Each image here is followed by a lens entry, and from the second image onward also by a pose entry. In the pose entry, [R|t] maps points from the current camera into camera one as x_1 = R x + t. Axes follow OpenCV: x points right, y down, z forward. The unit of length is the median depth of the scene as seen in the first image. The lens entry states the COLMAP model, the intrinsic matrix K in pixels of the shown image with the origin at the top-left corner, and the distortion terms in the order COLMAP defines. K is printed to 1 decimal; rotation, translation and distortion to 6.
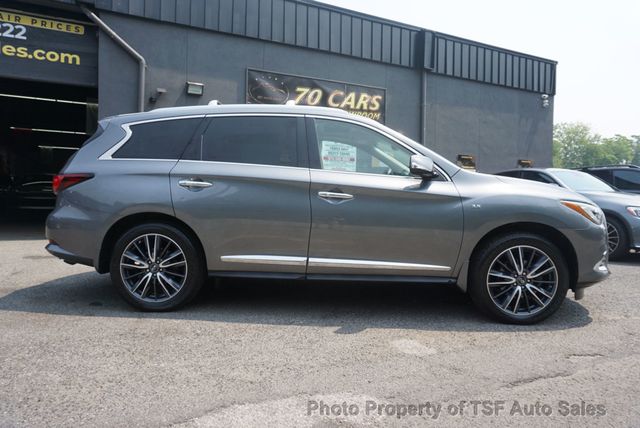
lens RADIAL K [[426.9, 0, 320.0], [0, 426.9, 214.0], [0, 0, 1]] dist [-0.037297, 0.022671]
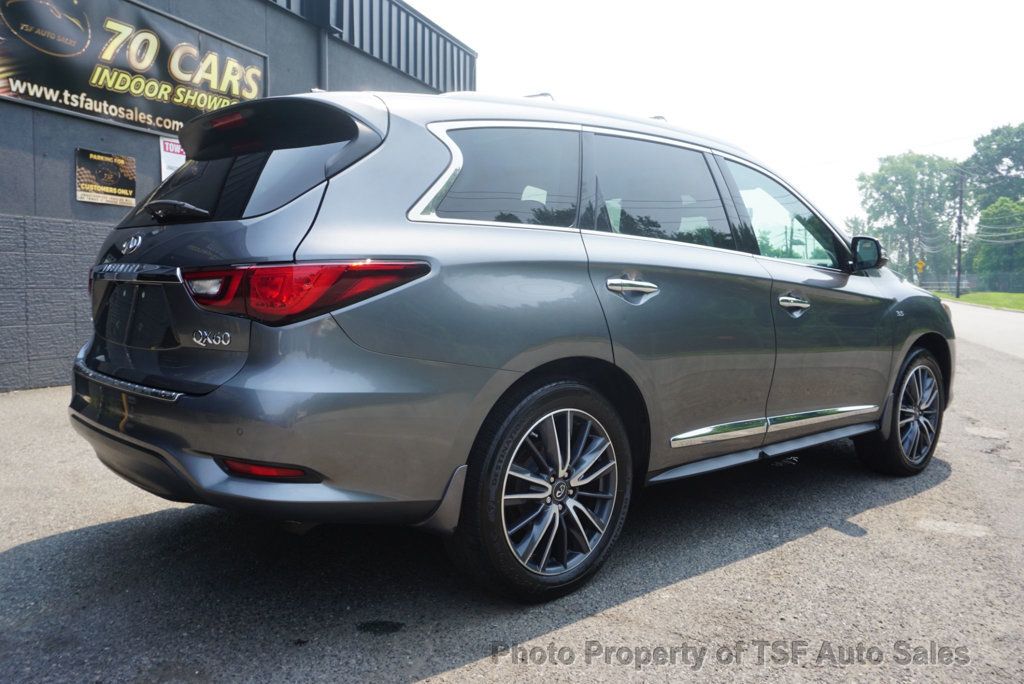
lens RADIAL K [[822.3, 0, 512.0], [0, 822.3, 342.0], [0, 0, 1]] dist [-0.008196, -0.004694]
pose [[0.715265, -0.062506, 0.696052, -0.430009], [0.030700, 0.997841, 0.058060, -0.028857], [-0.698178, -0.020159, 0.715640, 0.204890]]
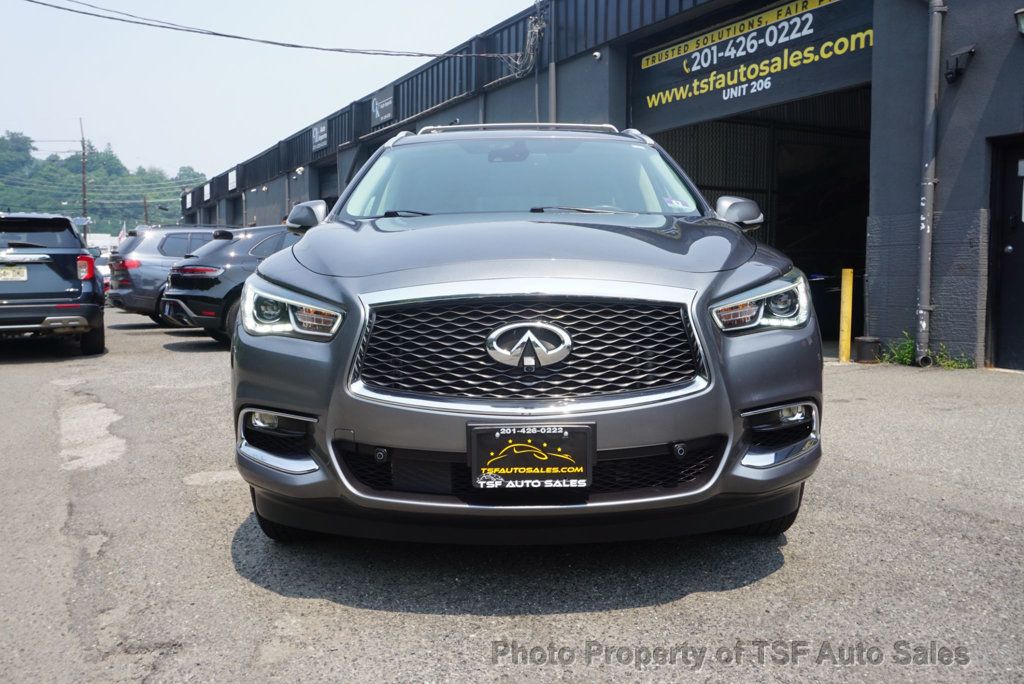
lens RADIAL K [[924.6, 0, 512.0], [0, 924.6, 342.0], [0, 0, 1]] dist [0.000289, 0.004311]
pose [[-0.003911, 0.058877, -0.998258, 0.696580], [-0.039548, 0.997475, 0.058985, -0.017452], [0.999210, 0.039709, -0.001572, 0.561032]]
